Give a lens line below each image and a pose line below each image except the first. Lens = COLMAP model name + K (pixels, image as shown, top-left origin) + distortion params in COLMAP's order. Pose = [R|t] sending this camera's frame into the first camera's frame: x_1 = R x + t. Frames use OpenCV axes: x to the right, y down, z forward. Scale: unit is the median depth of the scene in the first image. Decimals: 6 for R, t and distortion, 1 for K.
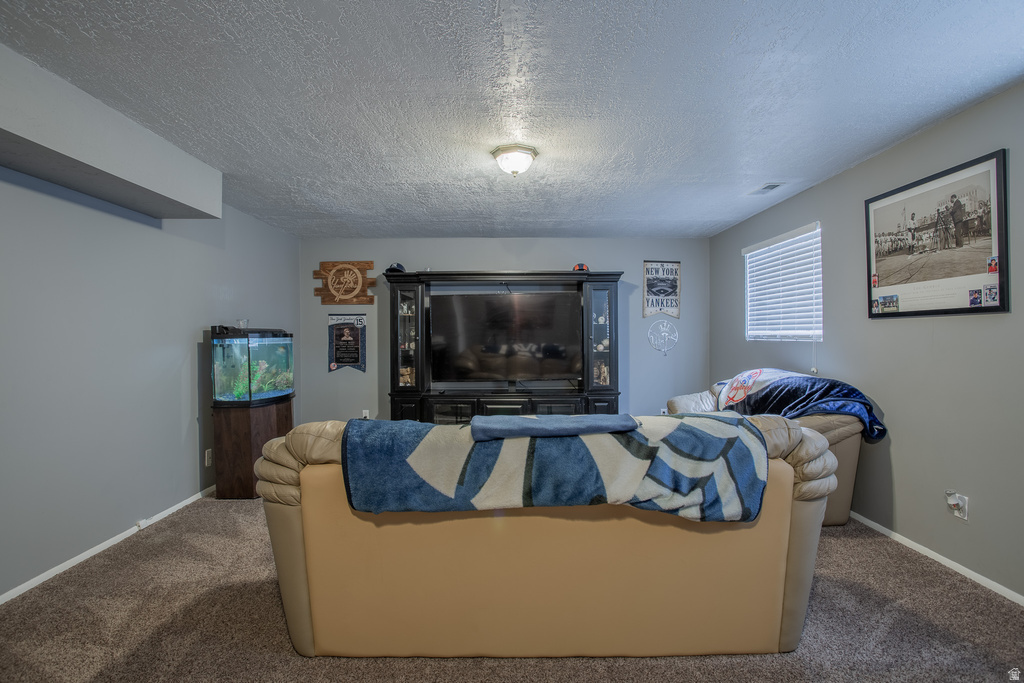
lens RADIAL K [[499.1, 0, 508.0], [0, 499.1, 338.3], [0, 0, 1]] dist [-0.067977, 0.023681]
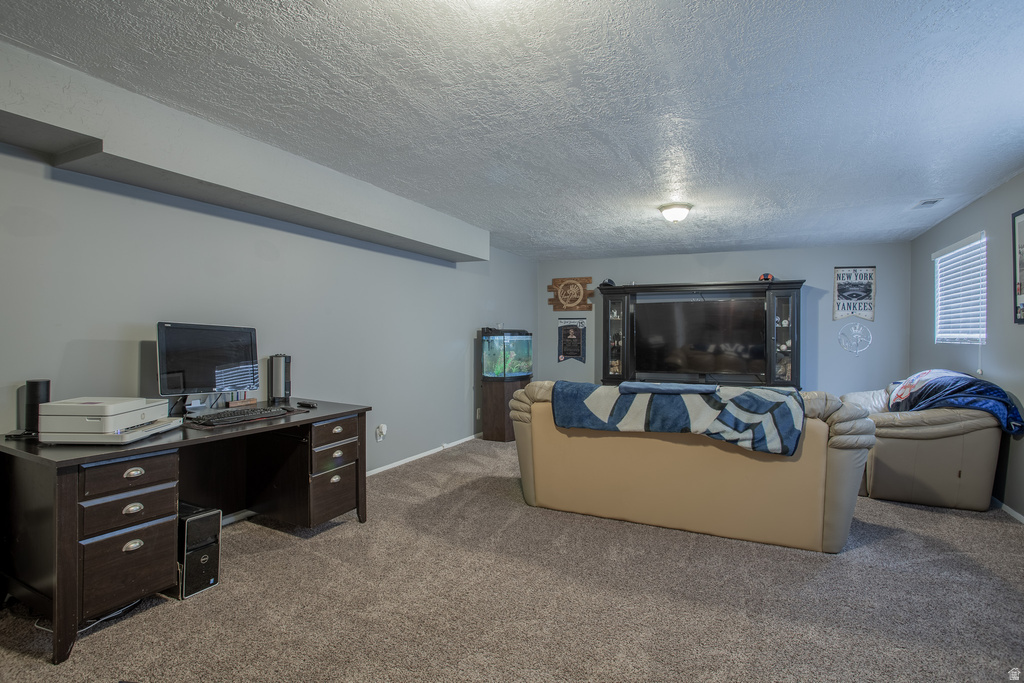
lens RADIAL K [[499.1, 0, 514.5], [0, 499.1, 338.1], [0, 0, 1]] dist [-0.067977, 0.023681]
pose [[0.898535, 0.011749, -0.438744, 0.211322], [-0.011220, 0.999930, 0.003797, -0.000061], [0.438758, 0.001511, 0.898604, -0.446280]]
